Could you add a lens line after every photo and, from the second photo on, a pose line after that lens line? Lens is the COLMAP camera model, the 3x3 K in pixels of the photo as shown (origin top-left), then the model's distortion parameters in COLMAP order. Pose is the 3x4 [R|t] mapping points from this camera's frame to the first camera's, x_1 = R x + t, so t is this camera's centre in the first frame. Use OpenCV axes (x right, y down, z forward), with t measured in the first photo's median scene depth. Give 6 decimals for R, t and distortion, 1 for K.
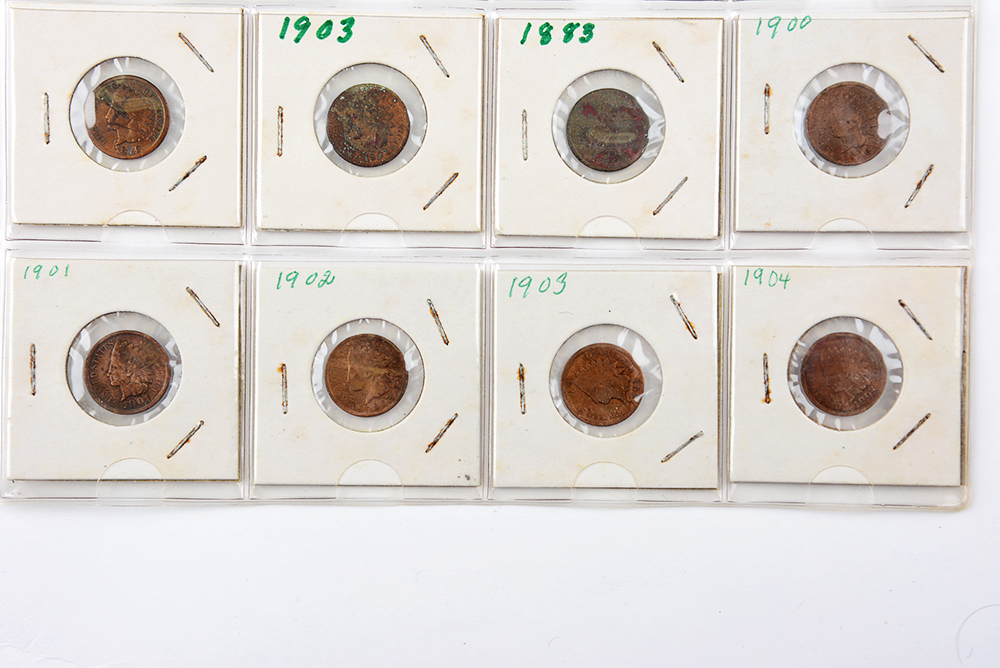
lens RADIAL K [[1120.8, 0, 499.3], [0, 1120.8, 337.1], [0, 0, 1]] dist [0.049667, 0.000000]
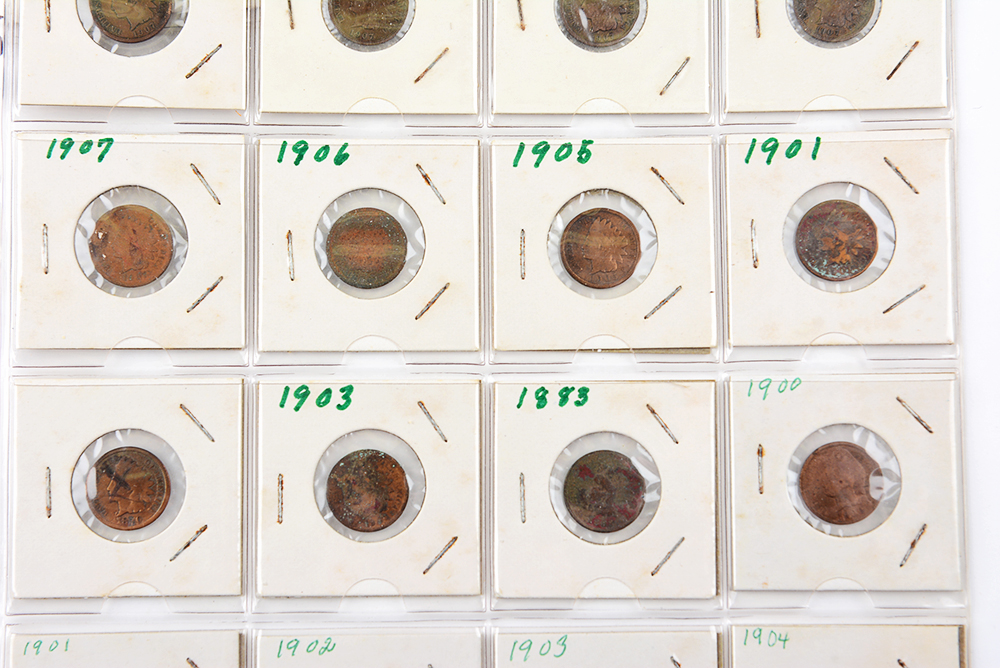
lens RADIAL K [[1120.8, 0, 505.4], [0, 1120.8, 337.3], [0, 0, 1]] dist [0.049667, 0.000000]
pose [[0.999831, -0.016179, 0.008750, 0.000670], [0.016487, 0.999203, -0.036353, -0.287820], [-0.008155, 0.036491, 0.999301, -0.015424]]
